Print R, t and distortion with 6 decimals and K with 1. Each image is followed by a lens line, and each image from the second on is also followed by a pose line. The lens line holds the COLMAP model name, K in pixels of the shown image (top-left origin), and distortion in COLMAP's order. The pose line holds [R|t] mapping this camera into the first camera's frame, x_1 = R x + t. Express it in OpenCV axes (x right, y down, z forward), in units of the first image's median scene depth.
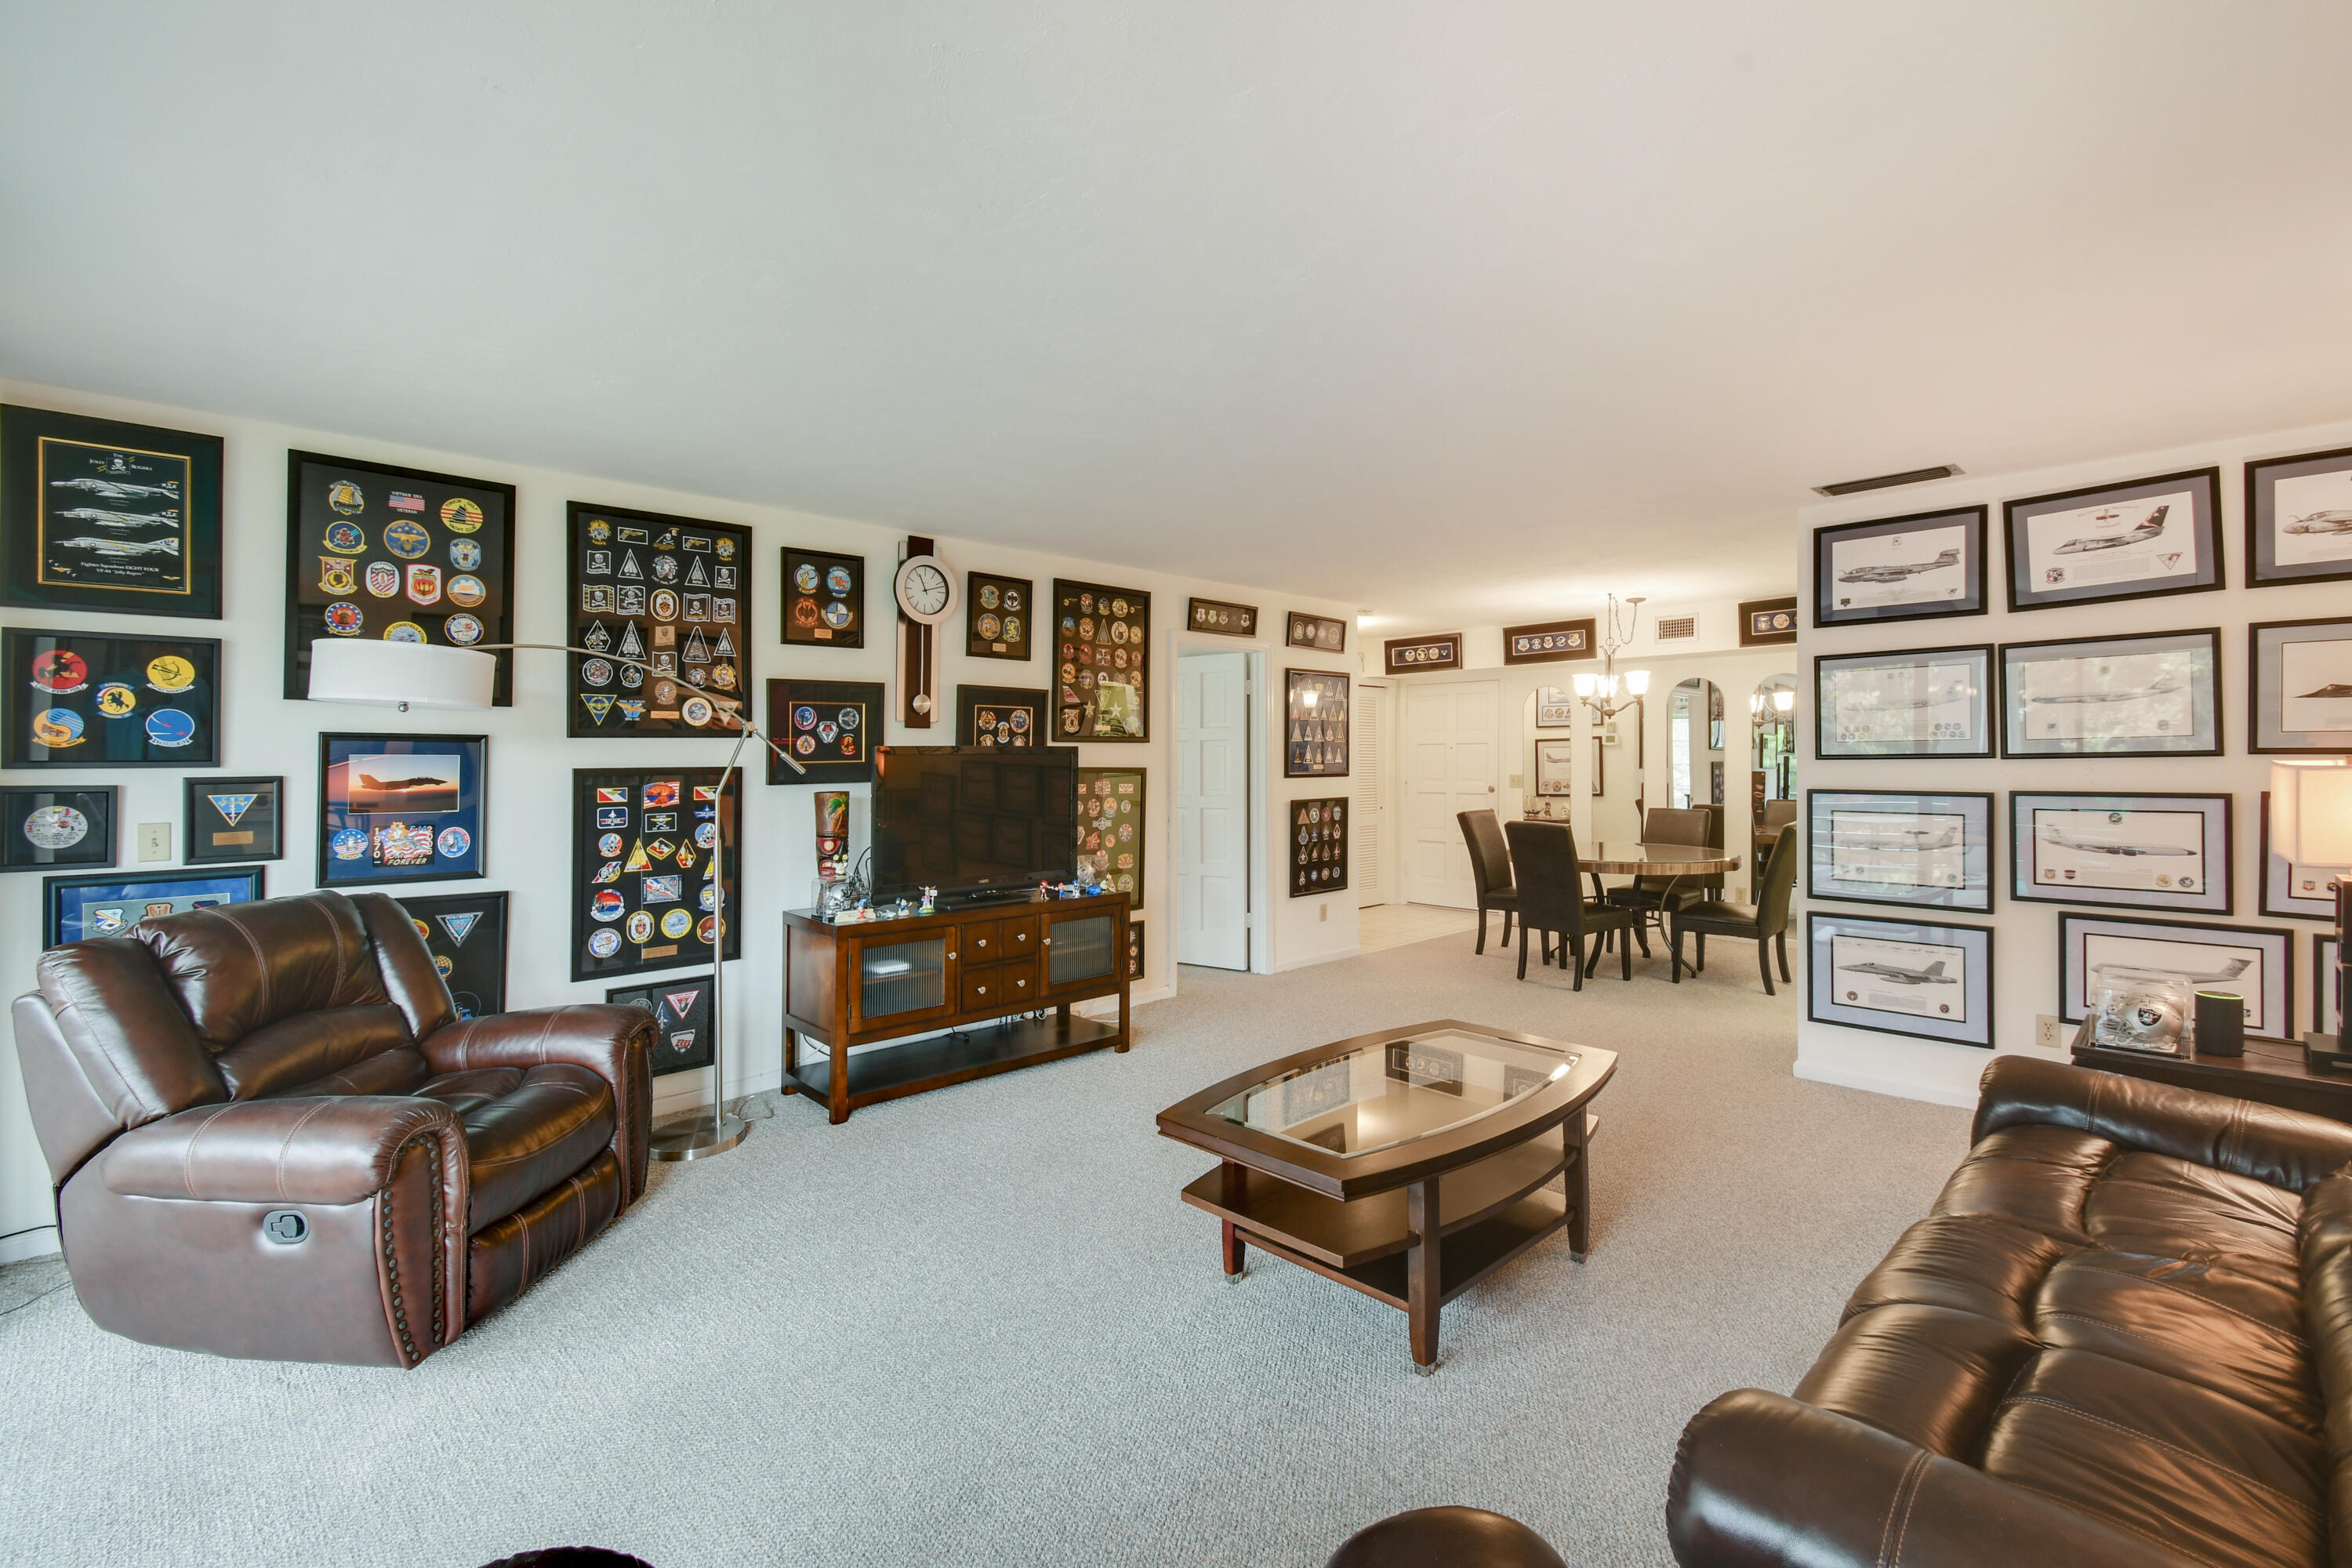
lens RADIAL K [[1019.8, 0, 1127.4], [0, 1019.8, 747.2], [0, 0, 1]] dist [0.001172, -0.000035]
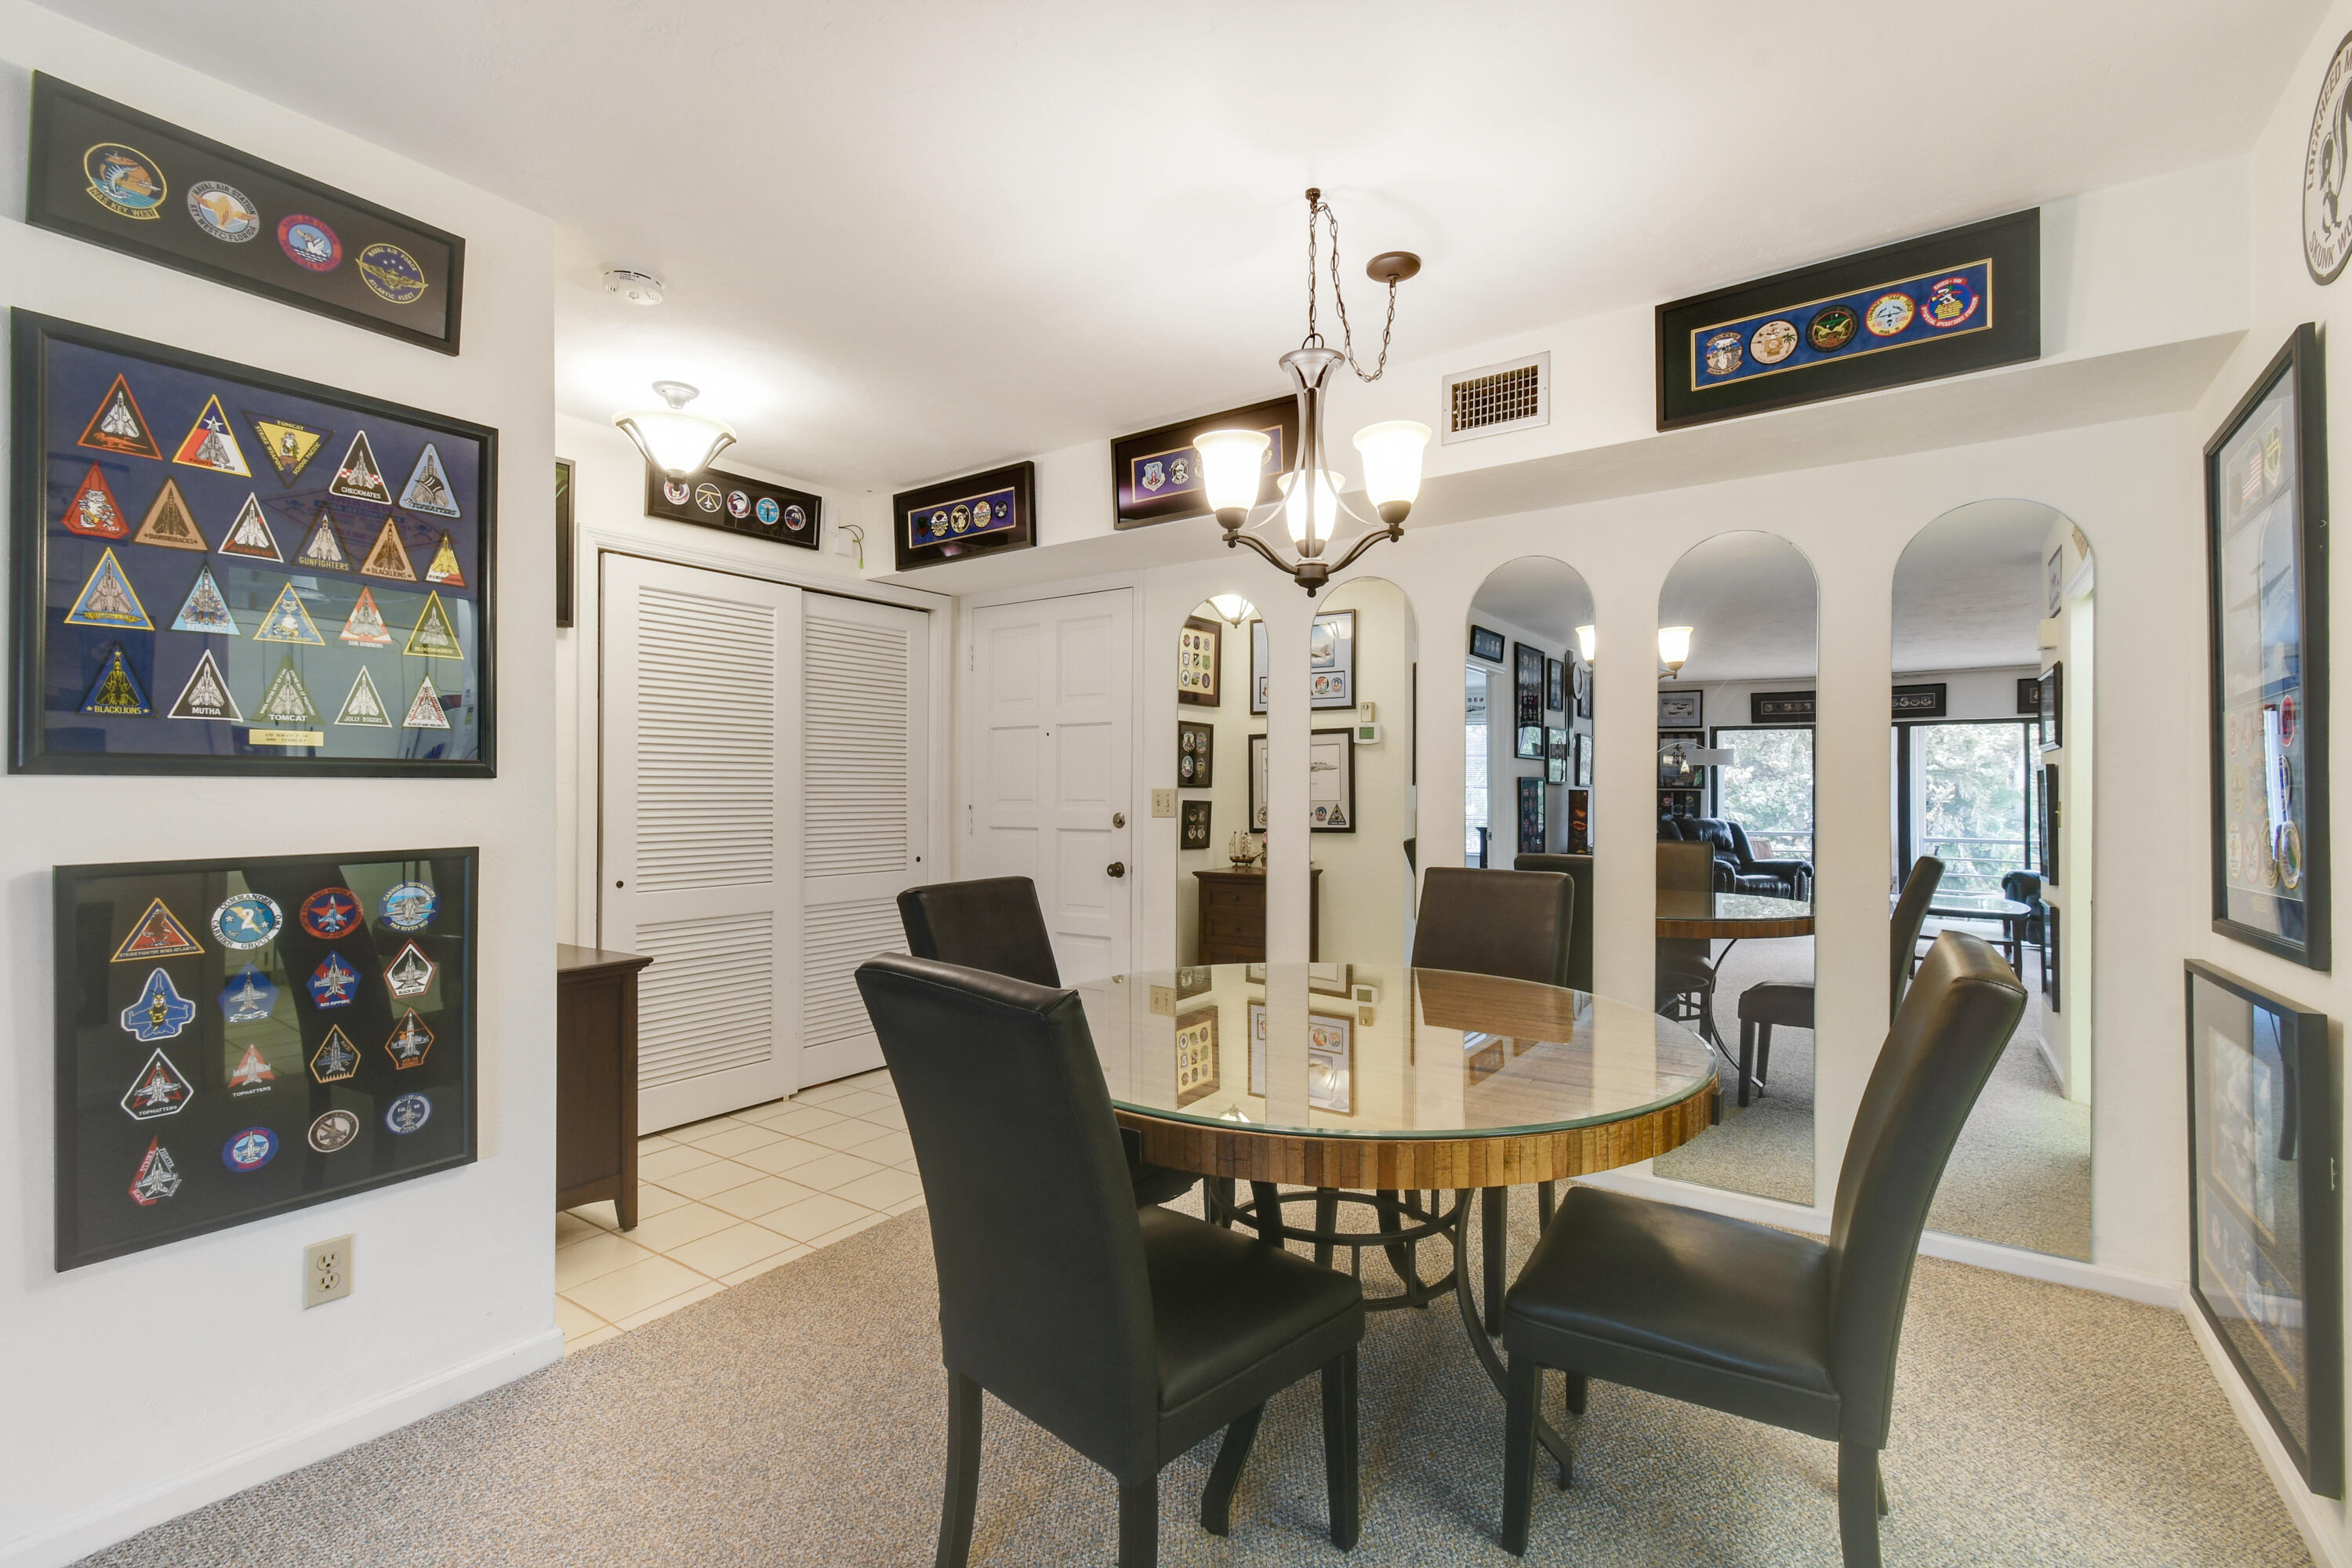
lens RADIAL K [[1035.5, 0, 1153.8], [0, 1035.5, 784.6], [0, 0, 1]] dist [0.002851, 0.000784]
pose [[0.977892, 0.005174, 0.209047, 0.349763], [-0.006309, 0.999969, 0.004760, 0.028417], [-0.209016, -0.005974, 0.977894, 0.679035]]
